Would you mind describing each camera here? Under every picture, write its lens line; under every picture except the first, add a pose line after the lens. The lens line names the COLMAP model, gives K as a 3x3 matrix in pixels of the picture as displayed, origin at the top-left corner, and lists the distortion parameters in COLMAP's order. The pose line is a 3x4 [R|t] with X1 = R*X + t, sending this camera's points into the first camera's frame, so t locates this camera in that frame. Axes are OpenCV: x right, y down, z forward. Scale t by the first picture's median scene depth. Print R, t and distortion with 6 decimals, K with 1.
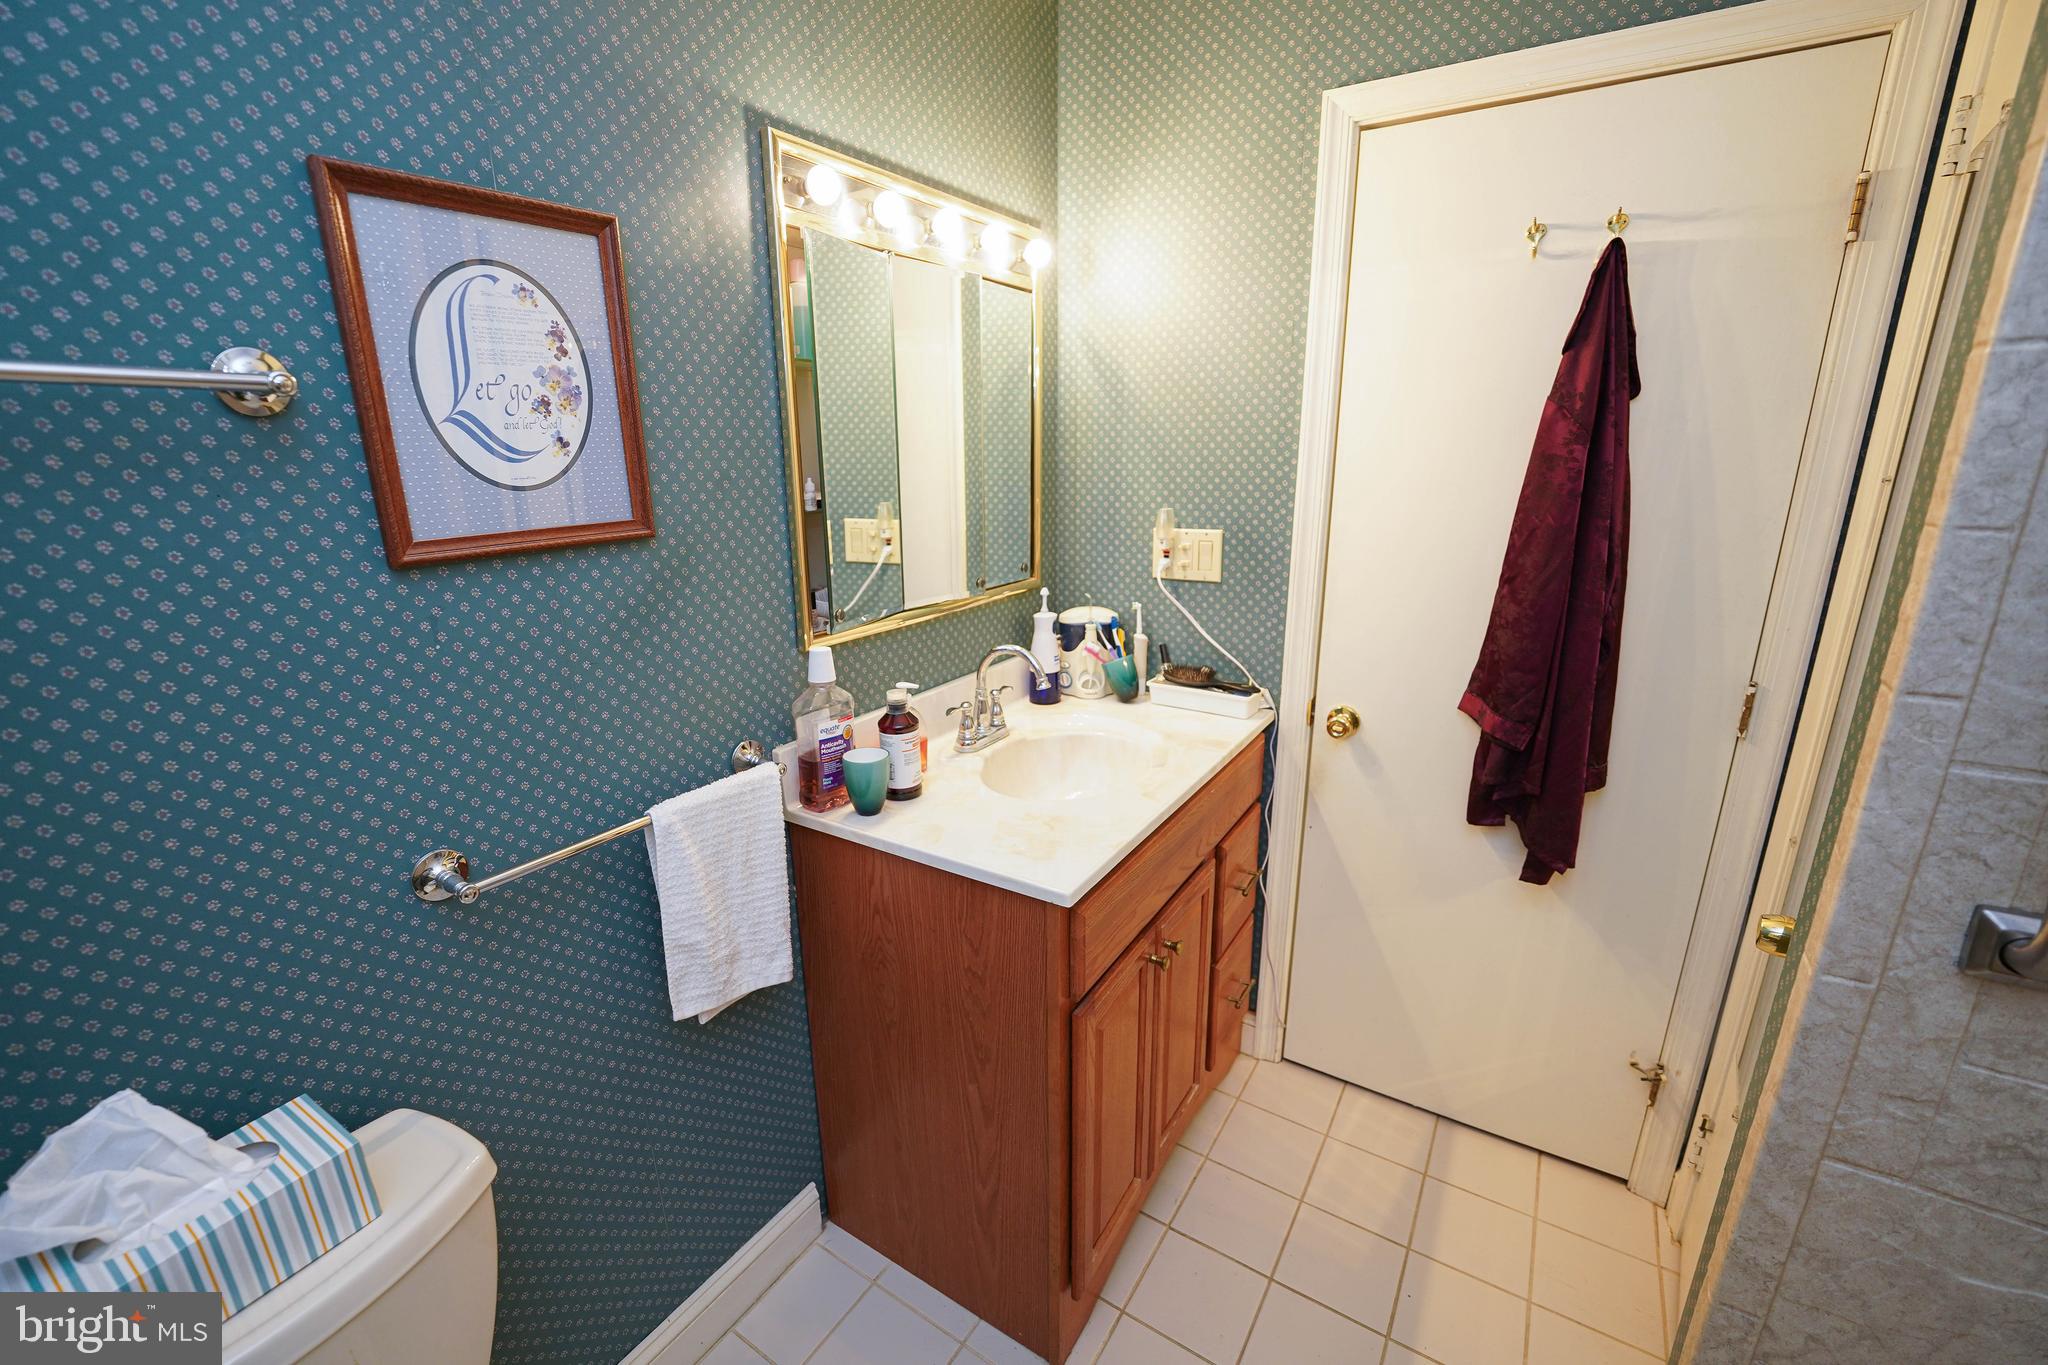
lens RADIAL K [[861.9, 0, 1002.5], [0, 861.9, 686.1], [0, 0, 1]] dist [-0.030533, 0.004708]
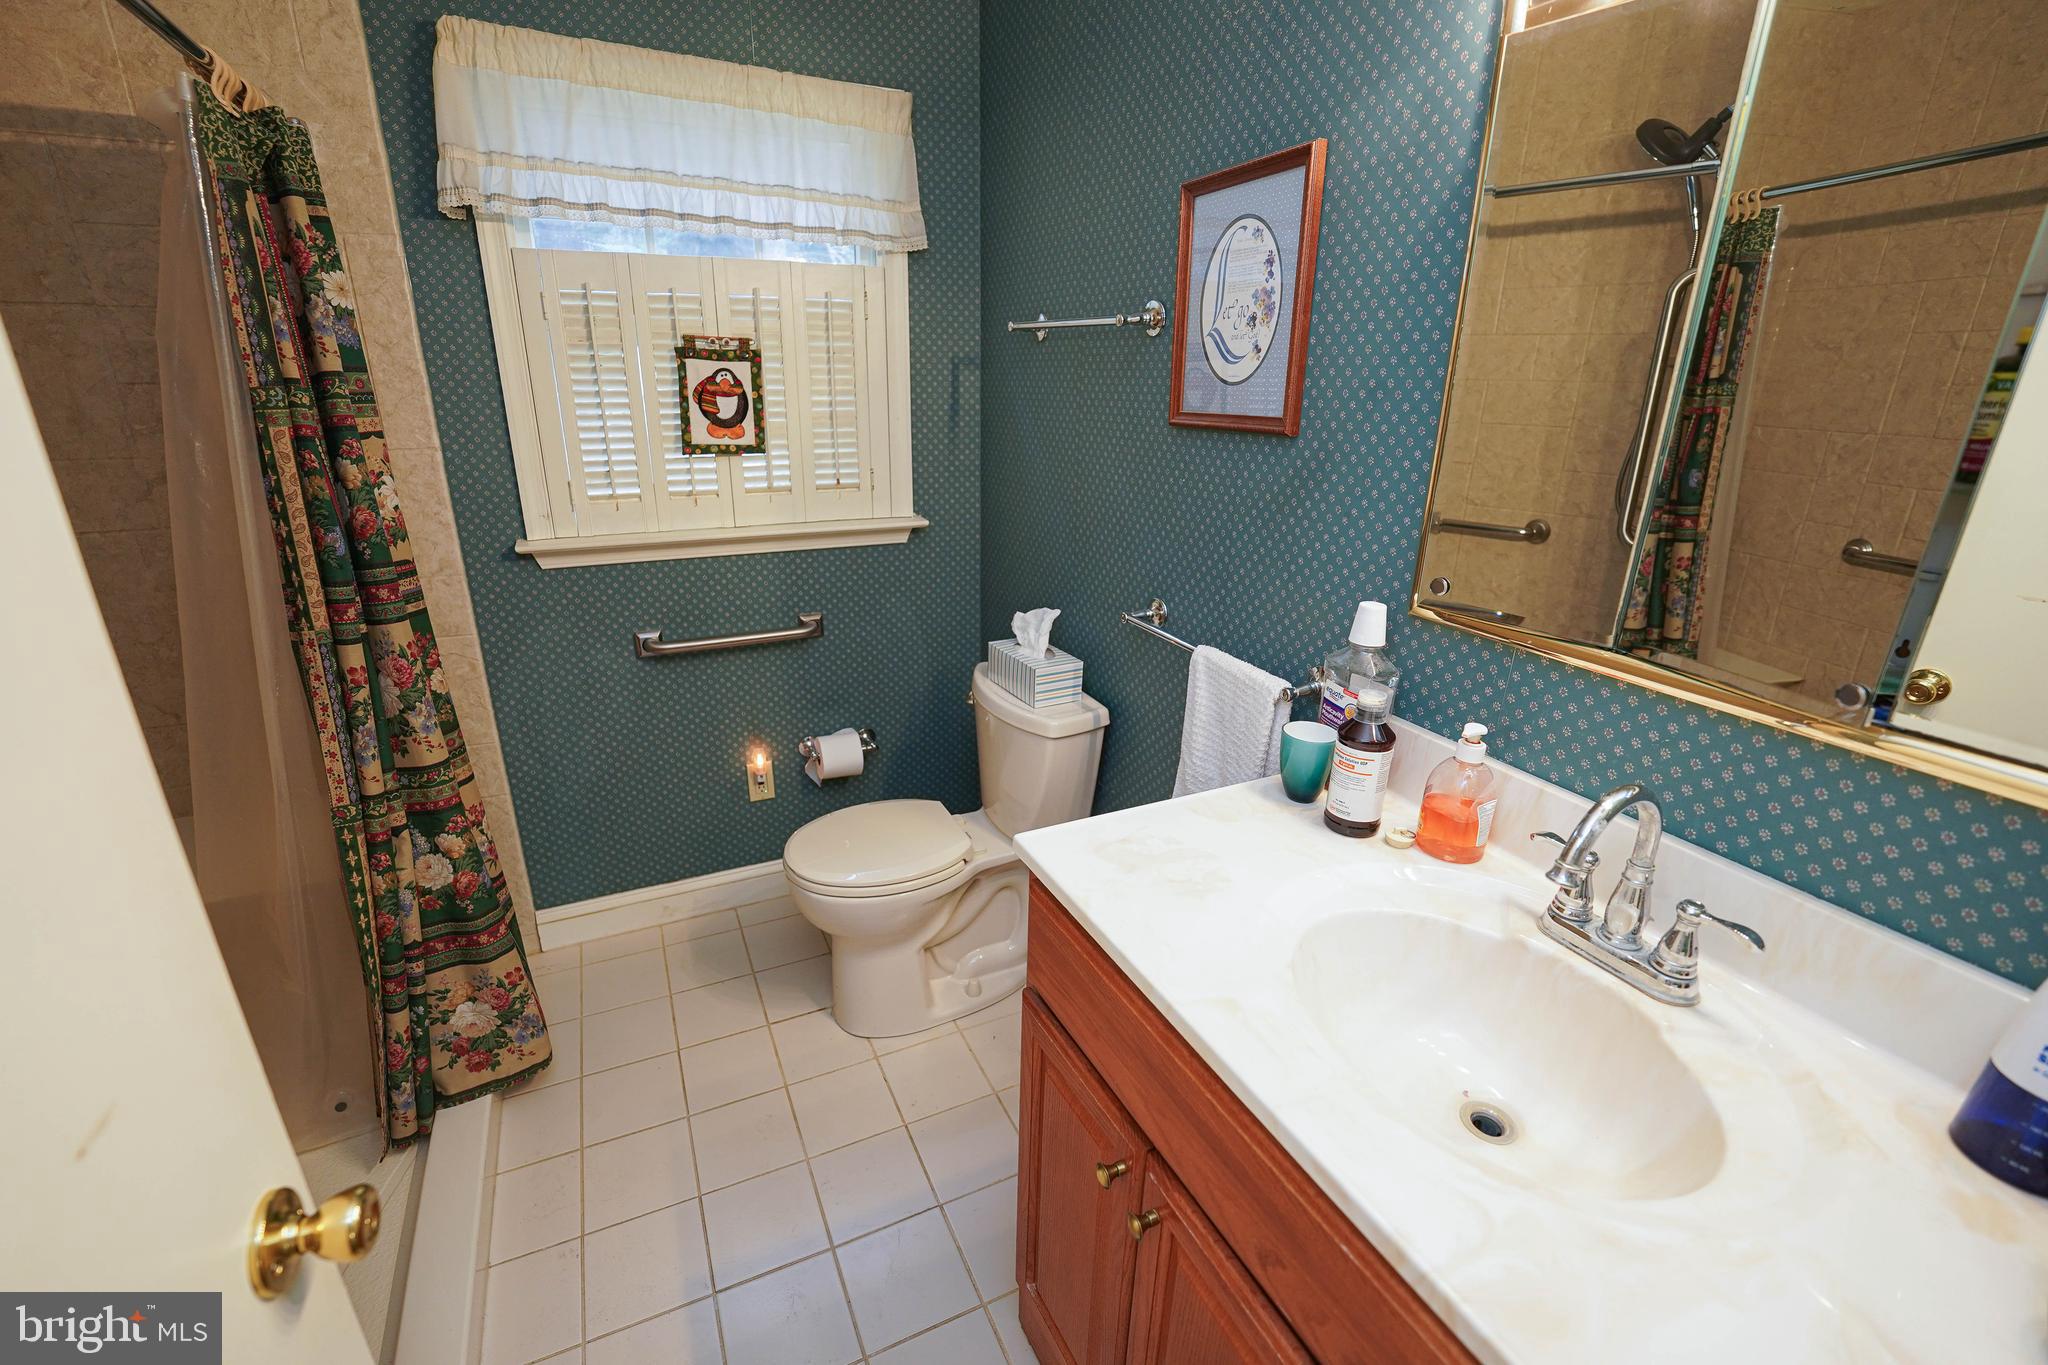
lens RADIAL K [[861.9, 0, 1002.5], [0, 861.9, 686.1], [0, 0, 1]] dist [-0.030533, 0.004708]
pose [[-0.524796, 0.306223, -0.794240, 0.871816], [-0.222526, 0.851252, 0.475239, -0.385549], [0.821627, 0.426143, -0.378591, 1.406379]]
